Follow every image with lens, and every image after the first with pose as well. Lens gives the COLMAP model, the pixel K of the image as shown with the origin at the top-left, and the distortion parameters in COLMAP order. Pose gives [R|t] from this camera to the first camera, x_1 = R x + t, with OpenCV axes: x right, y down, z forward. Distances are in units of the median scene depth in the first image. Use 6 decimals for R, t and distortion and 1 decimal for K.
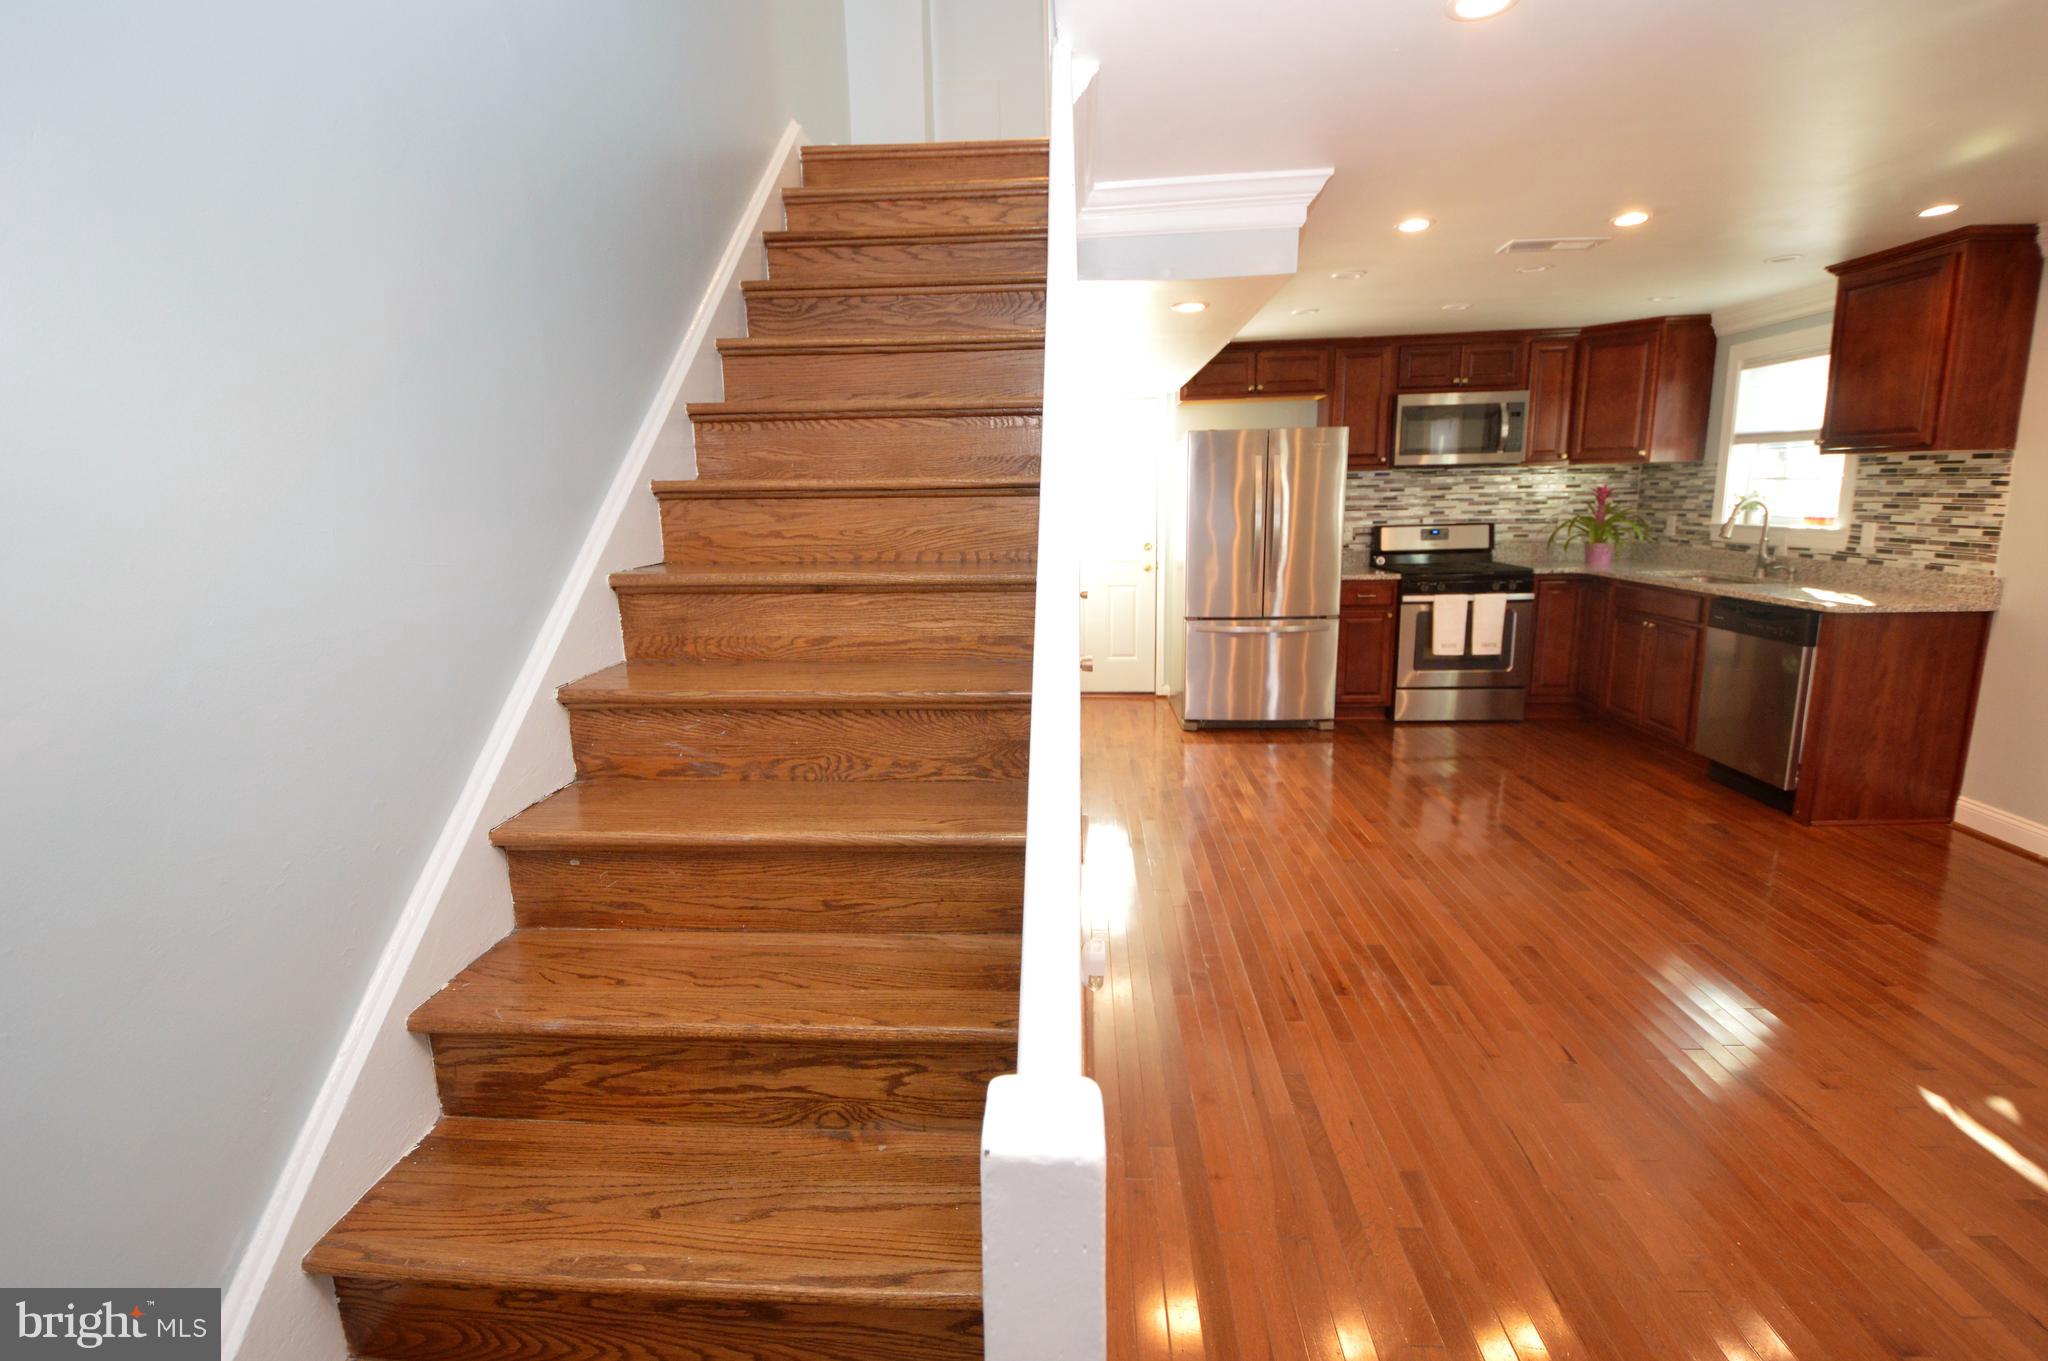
lens RADIAL K [[905.9, 0, 1018.6], [0, 905.9, 667.5], [0, 0, 1]] dist [0.022704, -0.027826]
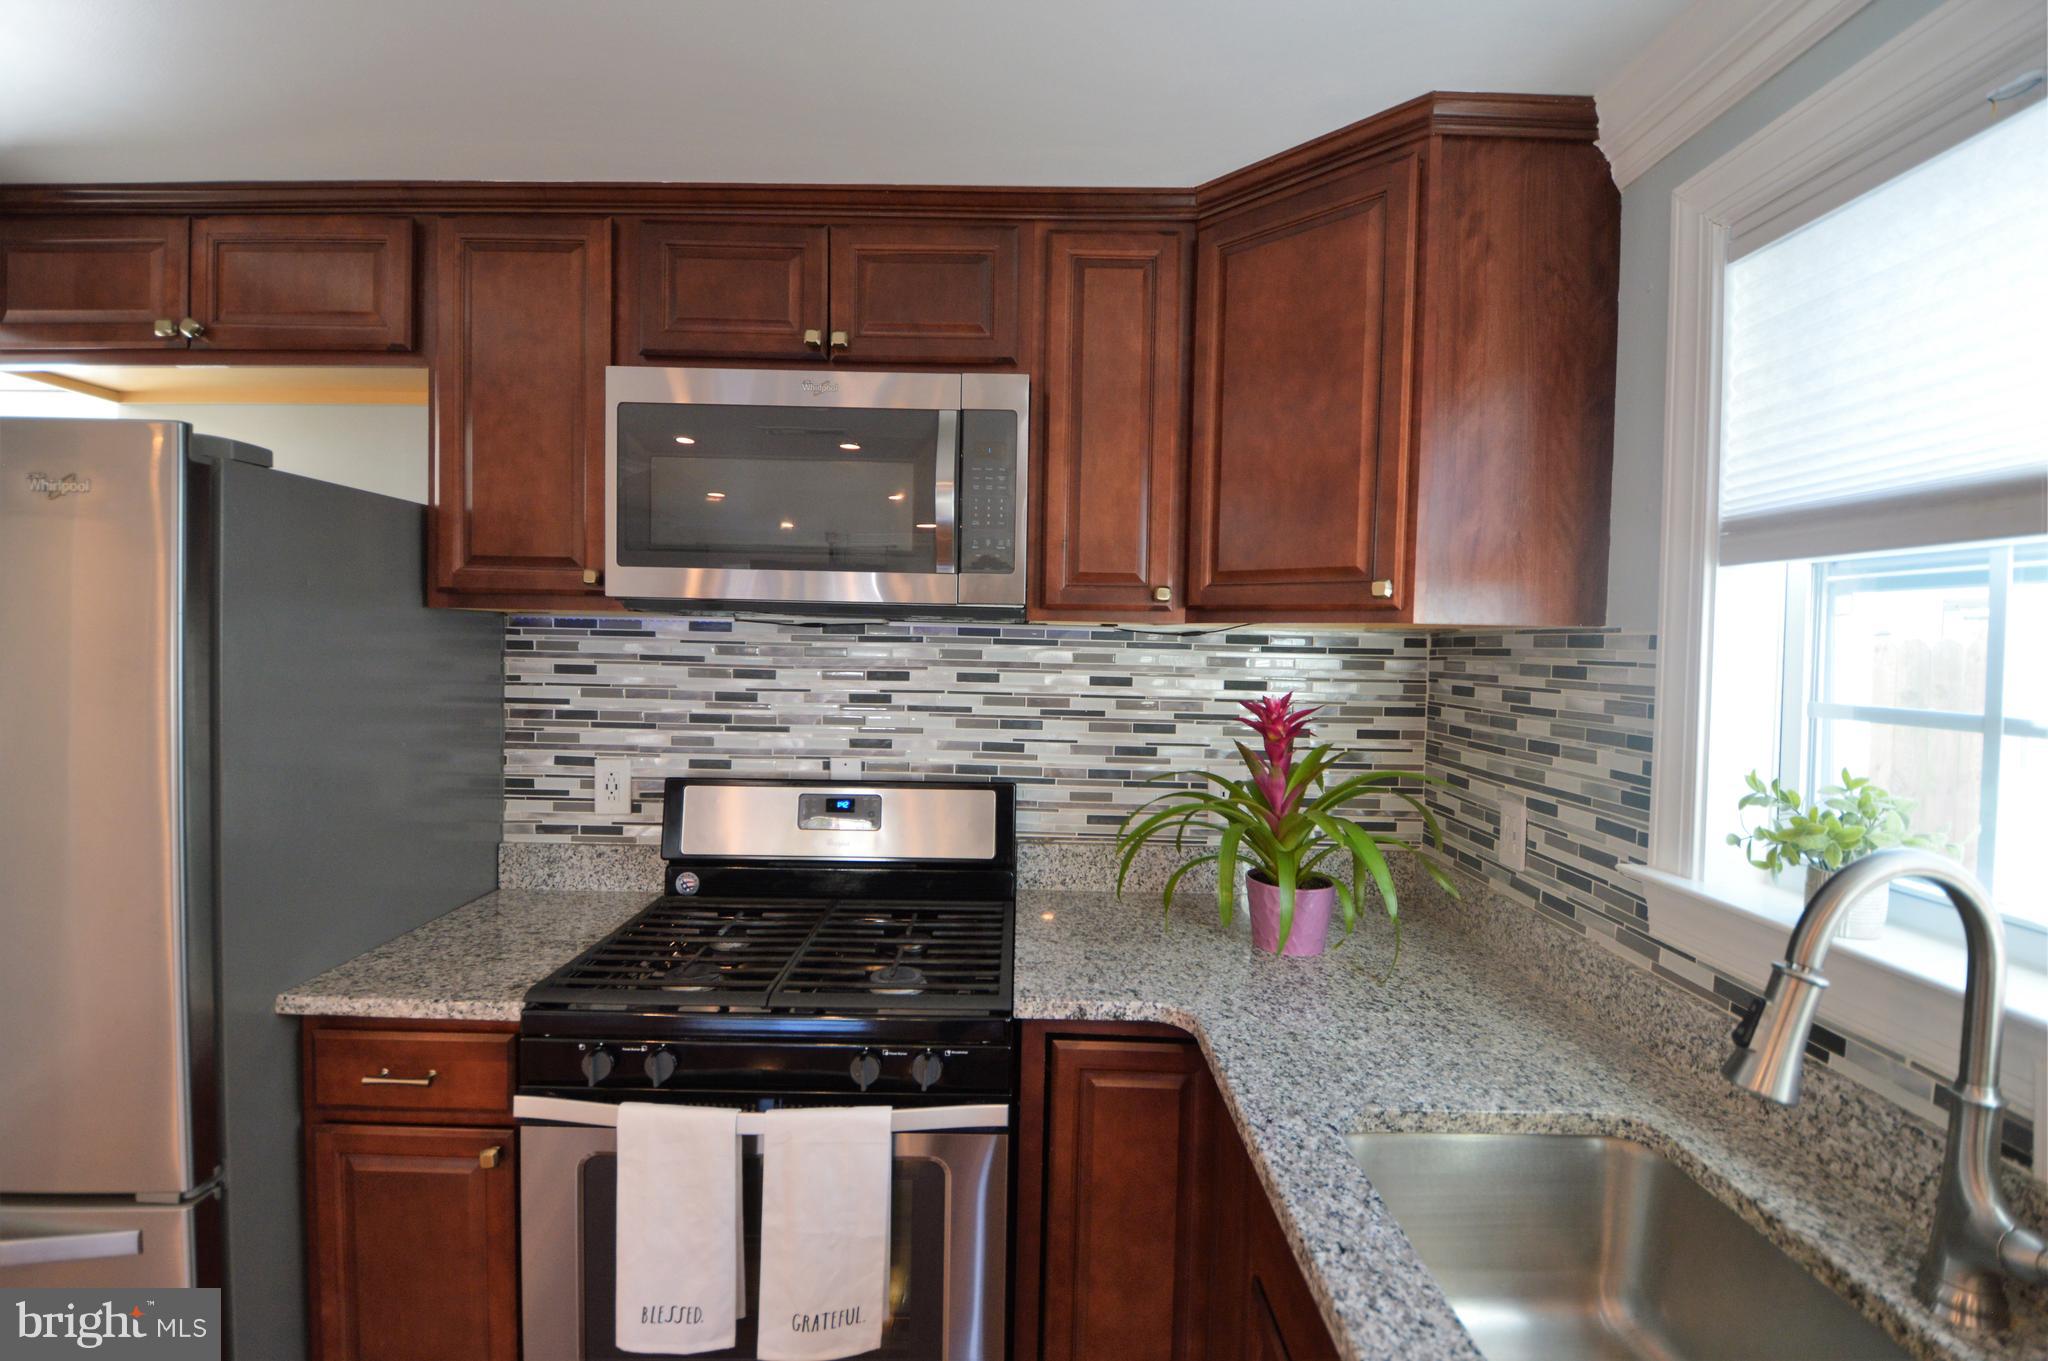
lens RADIAL K [[905.9, 0, 1018.6], [0, 905.9, 667.5], [0, 0, 1]] dist [0.022704, -0.027826]
pose [[0.996830, 0.041600, 0.067826, 0.544933], [-0.030416, 0.986923, -0.158296, -0.161976], [-0.073524, 0.155731, 0.985059, 0.724653]]
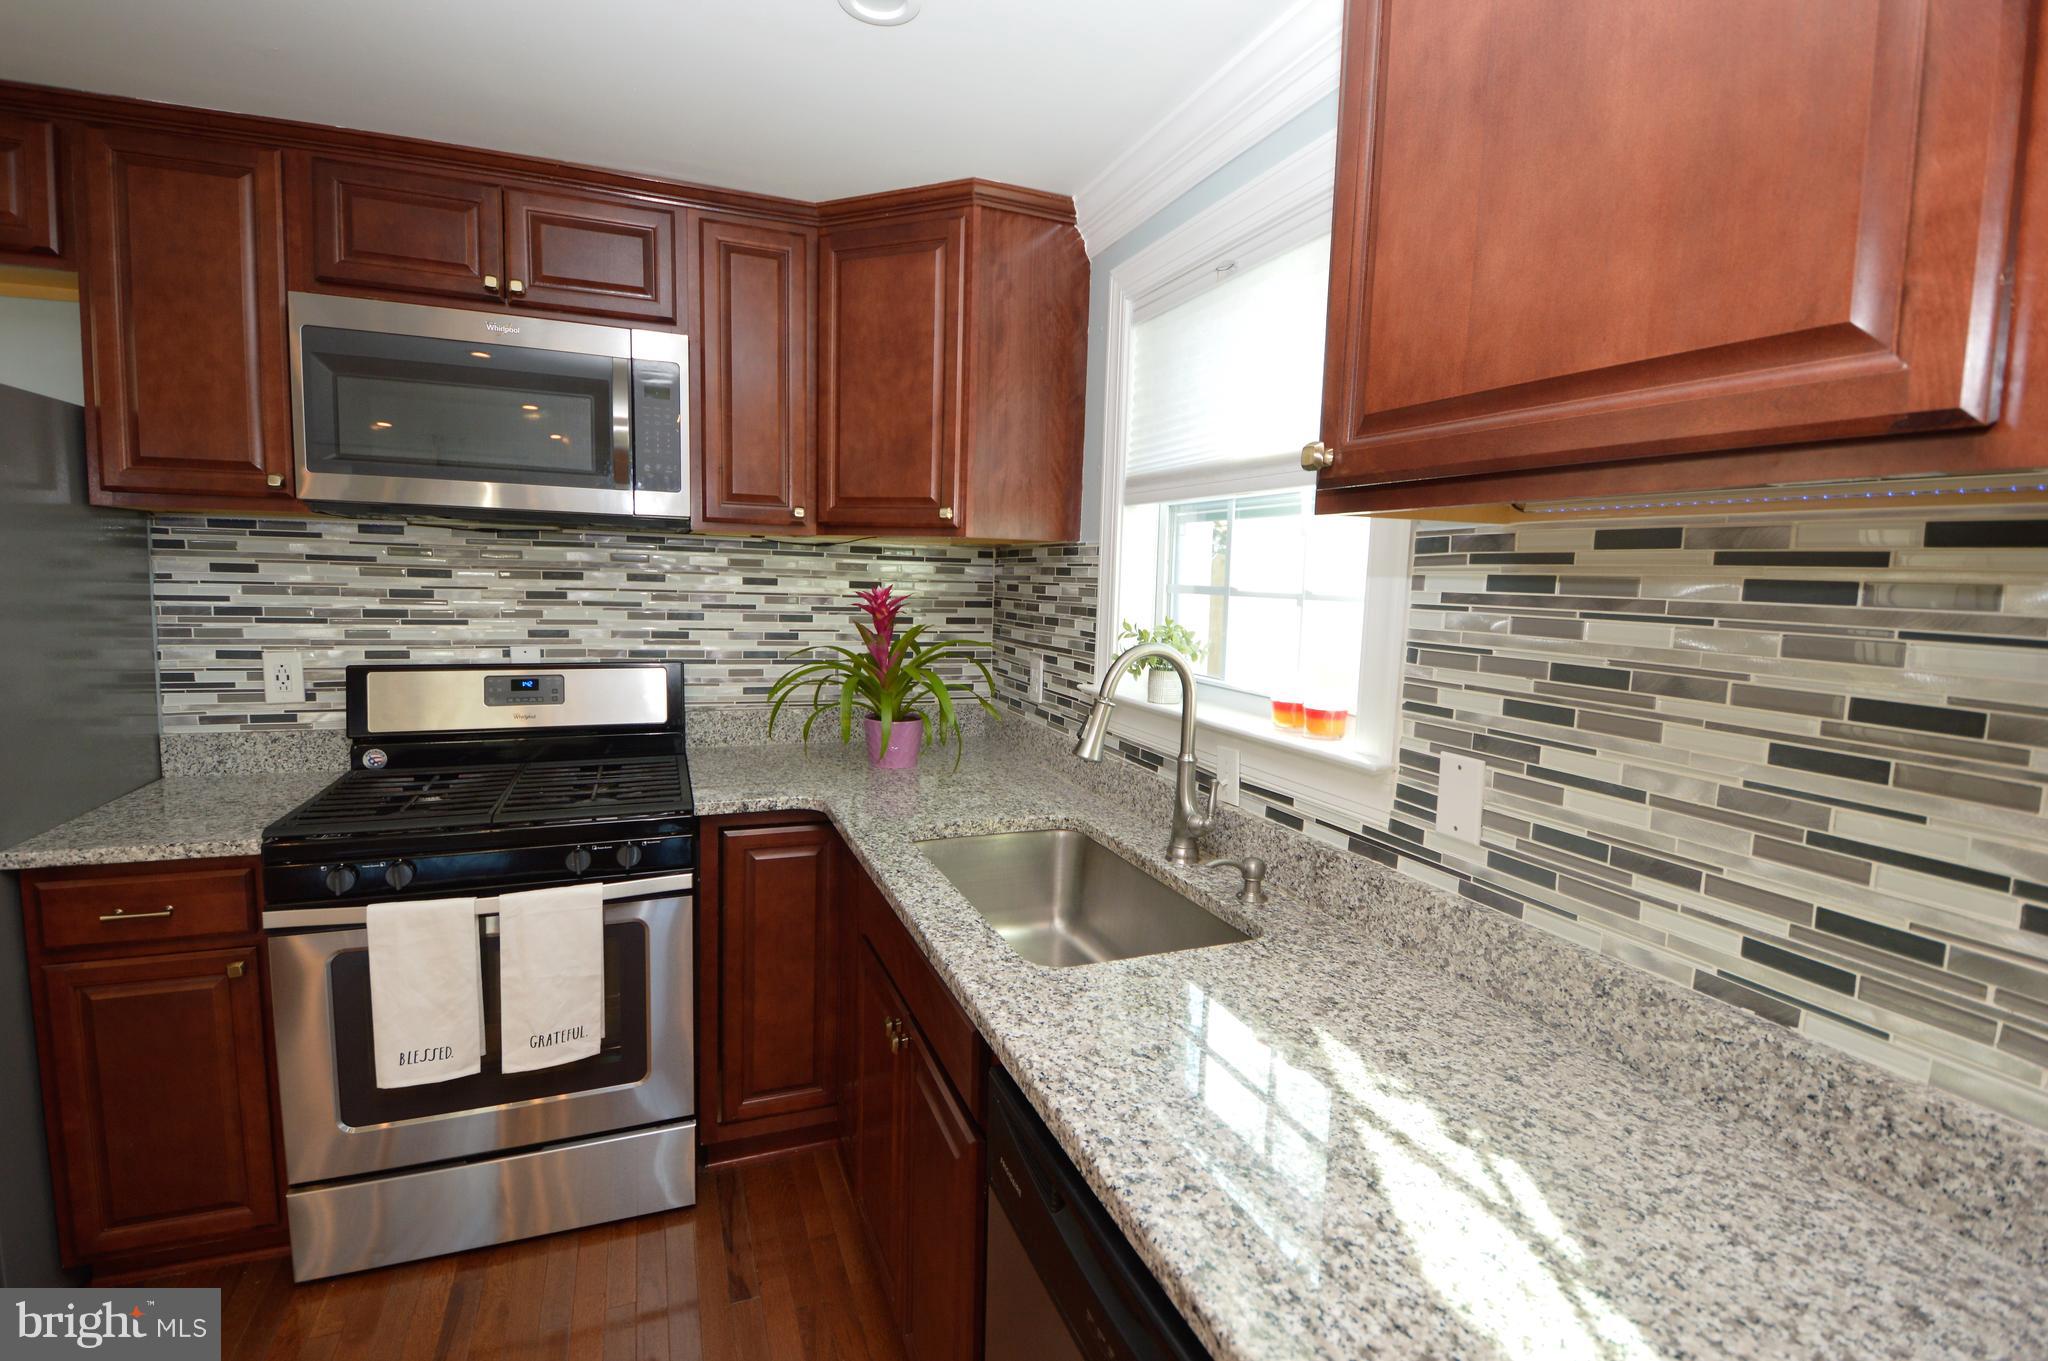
lens RADIAL K [[905.9, 0, 1018.6], [0, 905.9, 667.5], [0, 0, 1]] dist [0.022704, -0.027826]
pose [[0.900098, 0.004935, 0.435660, 0.523394], [0.031086, 0.996660, -0.075515, -0.131375], [-0.434577, 0.081514, 0.896938, 0.609099]]
